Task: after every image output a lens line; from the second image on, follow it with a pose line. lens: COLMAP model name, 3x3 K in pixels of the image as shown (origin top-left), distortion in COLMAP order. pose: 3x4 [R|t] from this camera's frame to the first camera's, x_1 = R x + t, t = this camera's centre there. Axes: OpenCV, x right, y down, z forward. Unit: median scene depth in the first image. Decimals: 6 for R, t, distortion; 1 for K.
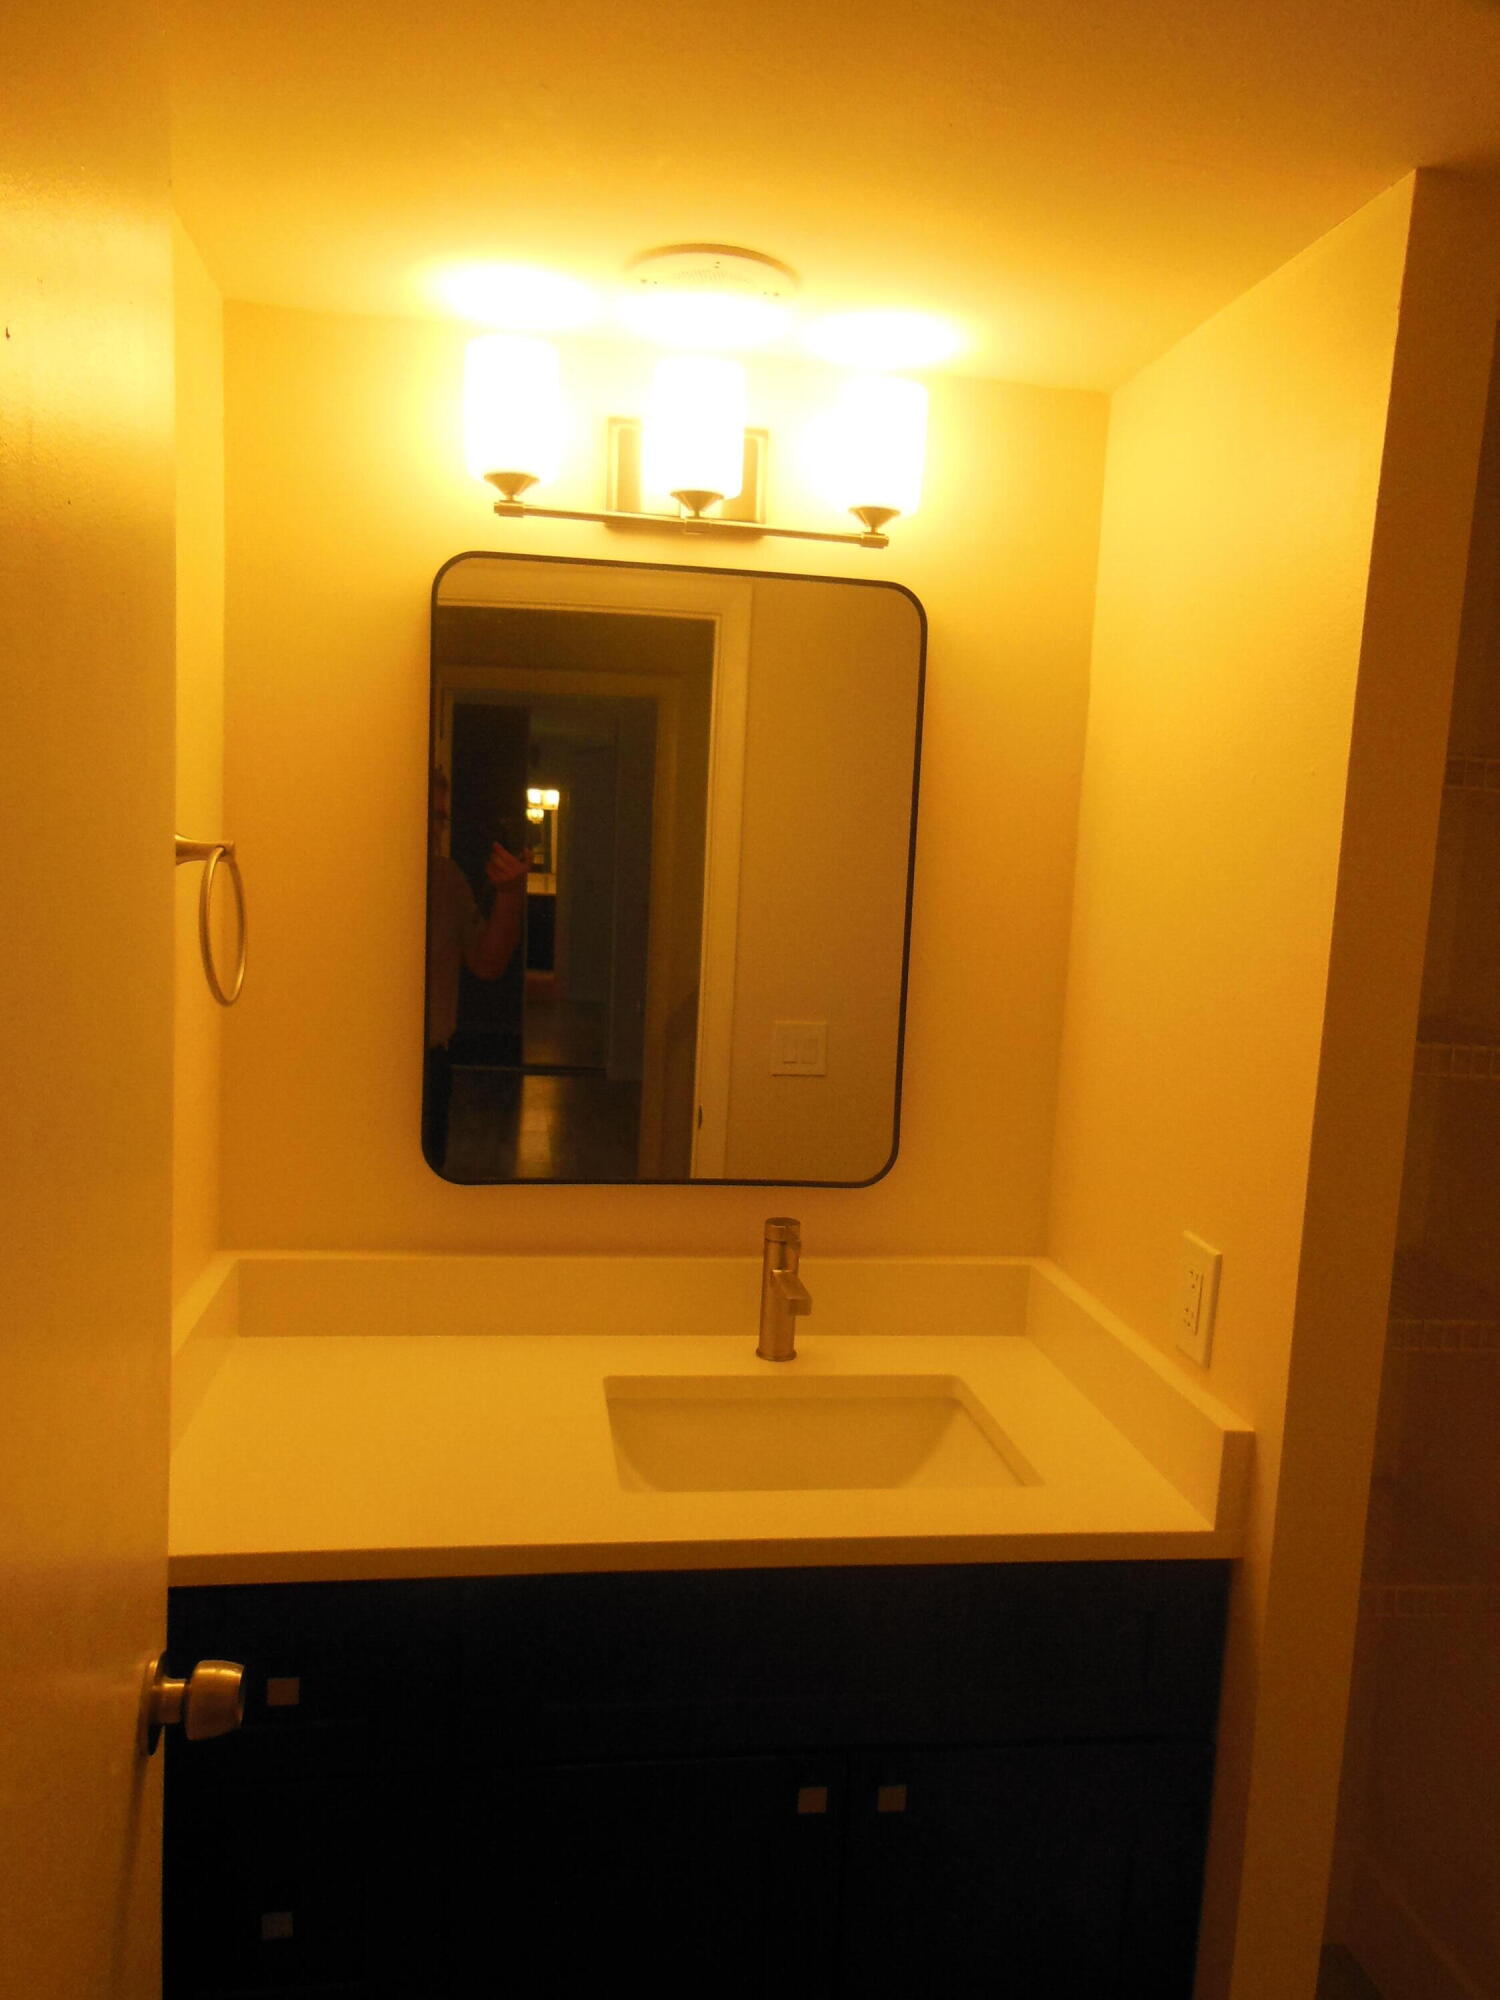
lens RADIAL K [[1505.9, 0, 758.2], [0, 1505.9, 996.7], [0, 0, 1]] dist [-0.000776, 0.057191]
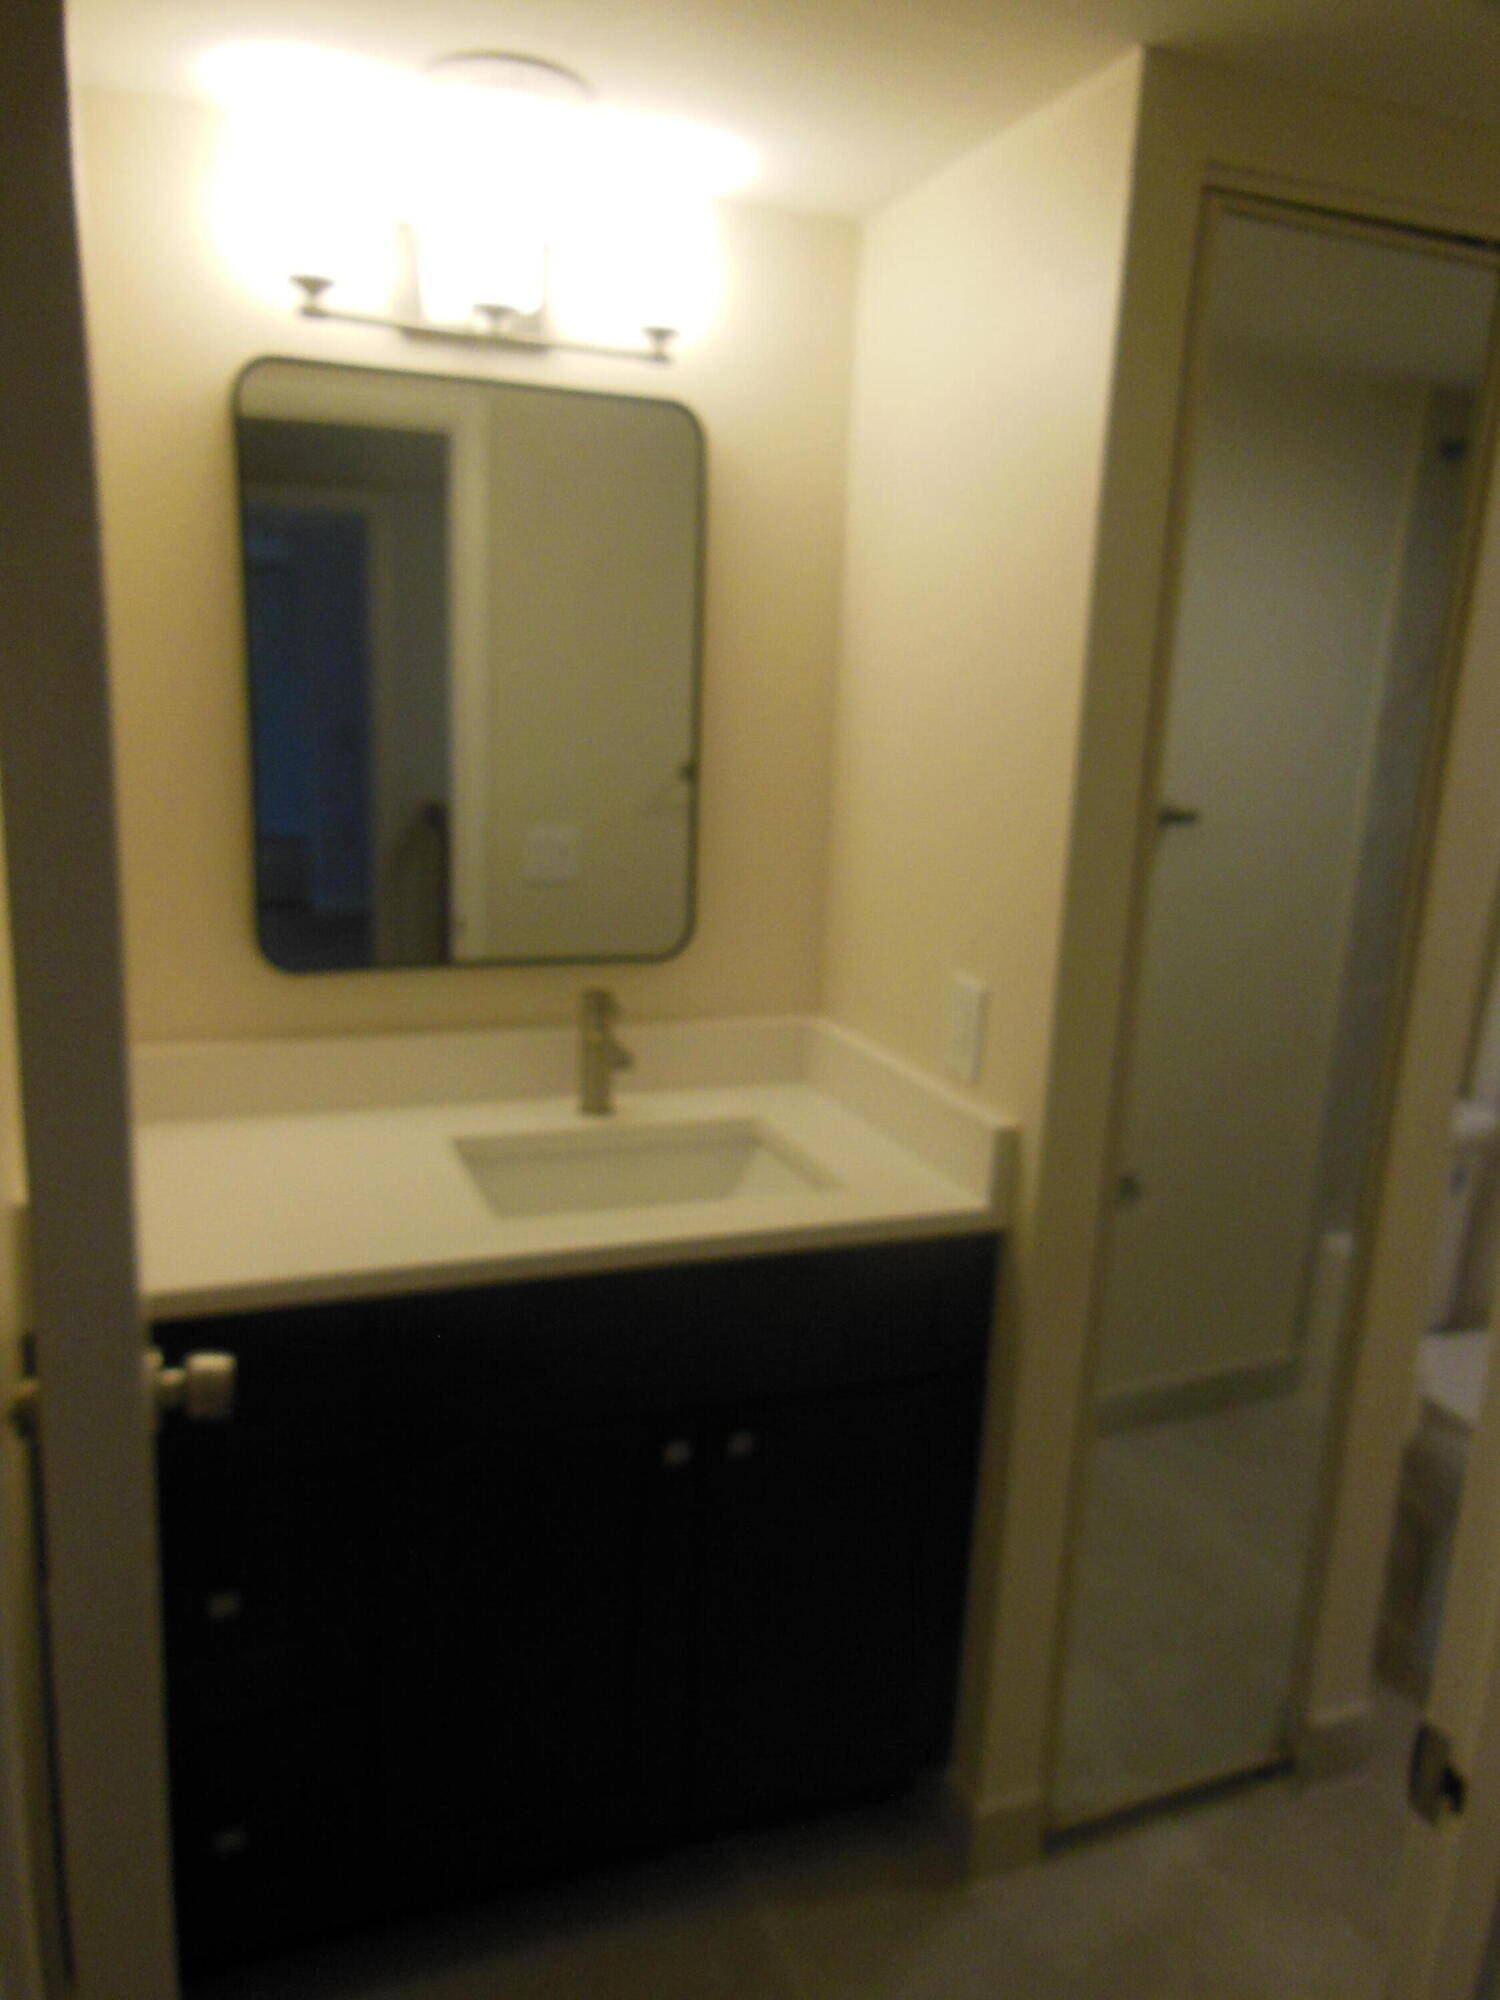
lens RADIAL K [[1505.9, 0, 758.2], [0, 1505.9, 996.7], [0, 0, 1]] dist [-0.000776, 0.057191]
pose [[0.976037, -0.052701, 0.211128, -0.106393], [0.029247, 0.993197, 0.112711, 0.030544], [-0.215632, -0.103835, 0.970938, -0.109202]]
